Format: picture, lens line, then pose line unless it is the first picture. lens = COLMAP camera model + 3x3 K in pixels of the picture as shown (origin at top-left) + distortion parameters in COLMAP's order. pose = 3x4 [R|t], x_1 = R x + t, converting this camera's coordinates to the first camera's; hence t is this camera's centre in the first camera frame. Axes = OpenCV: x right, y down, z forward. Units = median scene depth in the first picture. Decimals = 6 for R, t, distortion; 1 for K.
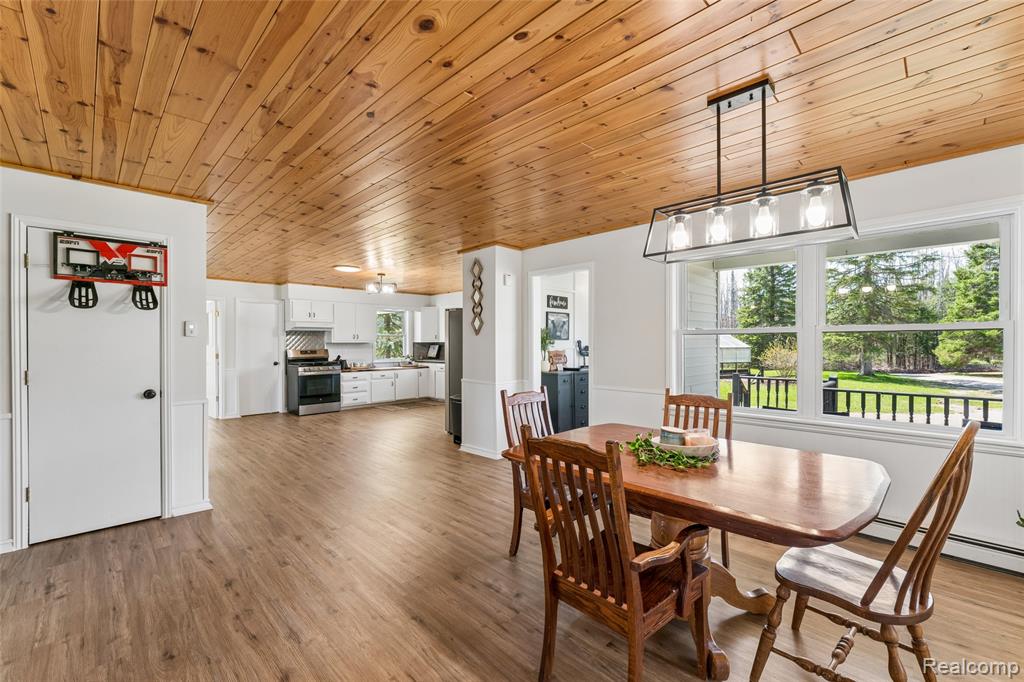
lens RADIAL K [[435.7, 0, 511.7], [0, 435.7, 343.1], [0, 0, 1]] dist [-0.000226, -0.000060]
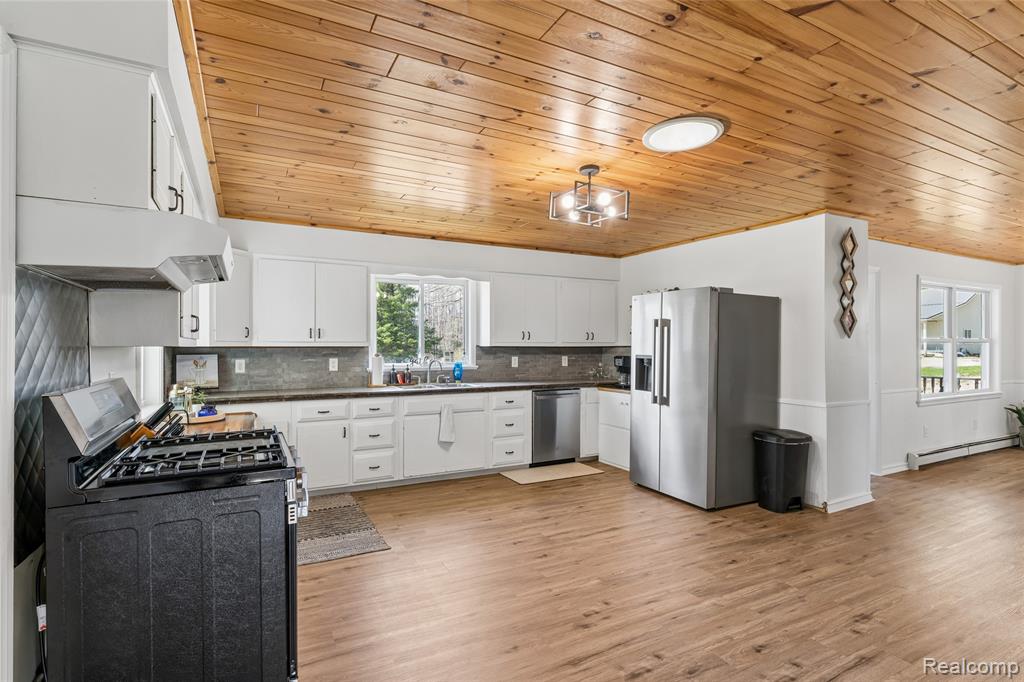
lens RADIAL K [[501.2, 0, 511.5], [0, 501.2, 347.0], [0, 0, 1]] dist [0.001543, 0.000263]
pose [[0.292141, 0.004594, 0.956364, -0.614310], [0.000476, 0.999988, -0.004950, 0.000439], [-0.956375, 0.001902, 0.292135, 0.780221]]
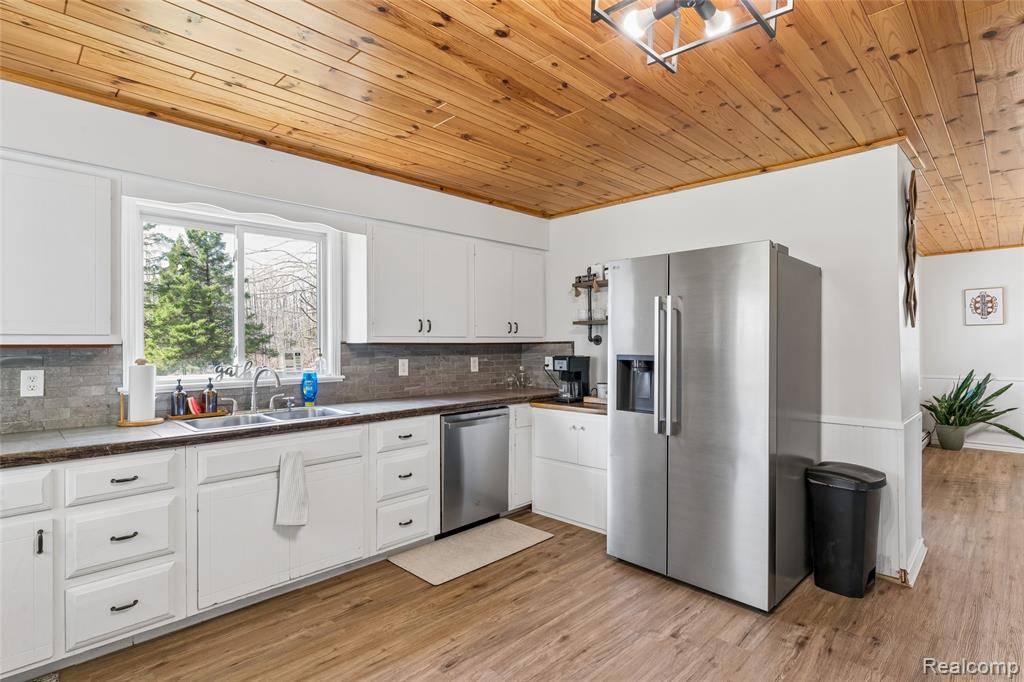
lens RADIAL K [[508.3, 0, 512.0], [0, 508.3, 341.0], [0, 0, 1]] dist [-0.003479, -0.000291]
pose [[-0.007620, 0.011606, 0.999904, -0.396495], [0.009118, 0.999892, -0.011536, 0.000318], [-0.999929, 0.009029, -0.007725, 0.886967]]
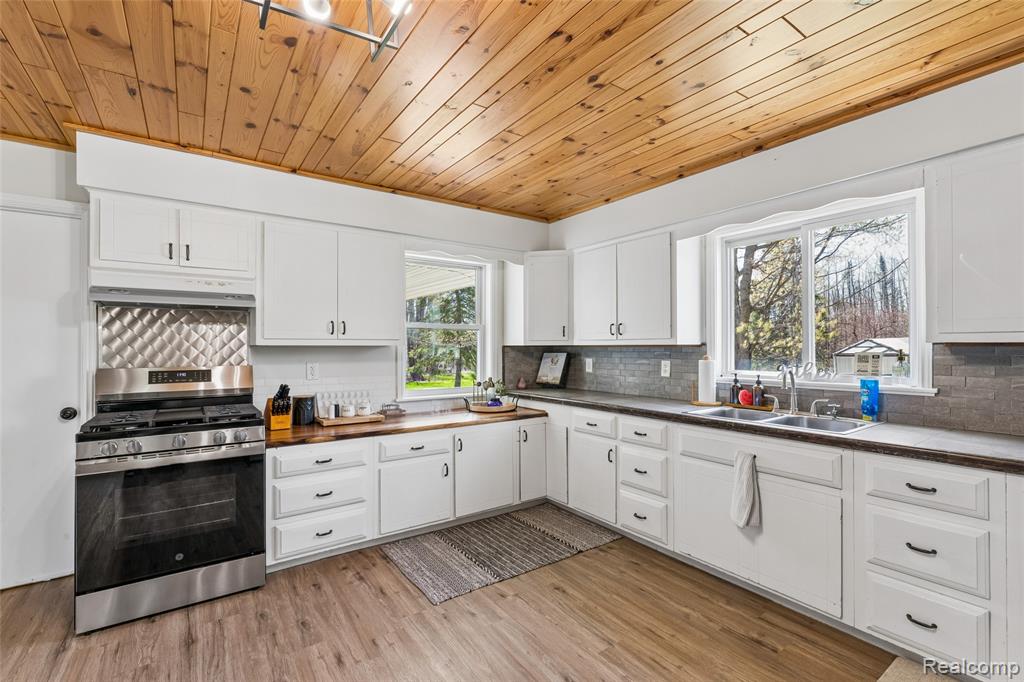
lens RADIAL K [[460.0, 0, 510.8], [0, 460.0, 344.3], [0, 0, 1]] dist [-0.000720, 0.000020]
pose [[0.985649, 0.003293, -0.168774, -0.180433], [-0.004489, 0.999967, -0.006701, -0.000435], [0.168746, 0.007362, 0.985632, 0.717851]]
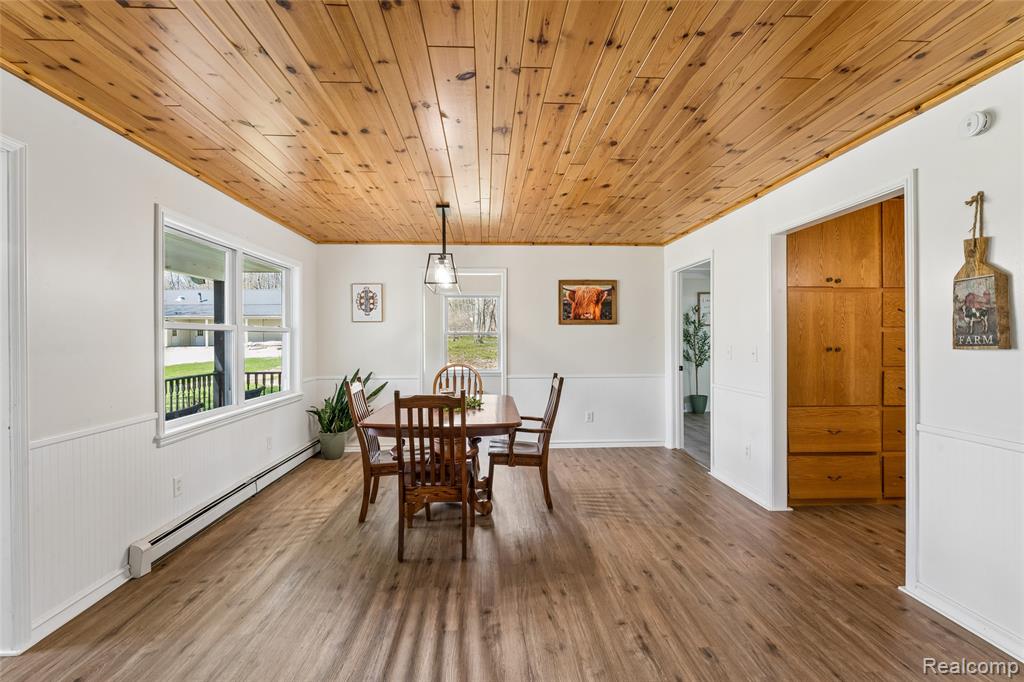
lens RADIAL K [[445.2, 0, 512.0], [0, 445.2, 341.0], [0, 0, 1]] dist [0.000417, 0.000065]
pose [[-0.749648, 0.002665, 0.661832, -0.234975], [0.007491, 0.999962, 0.004459, 0.000569], [-0.661795, 0.008301, -0.749639, 0.537294]]
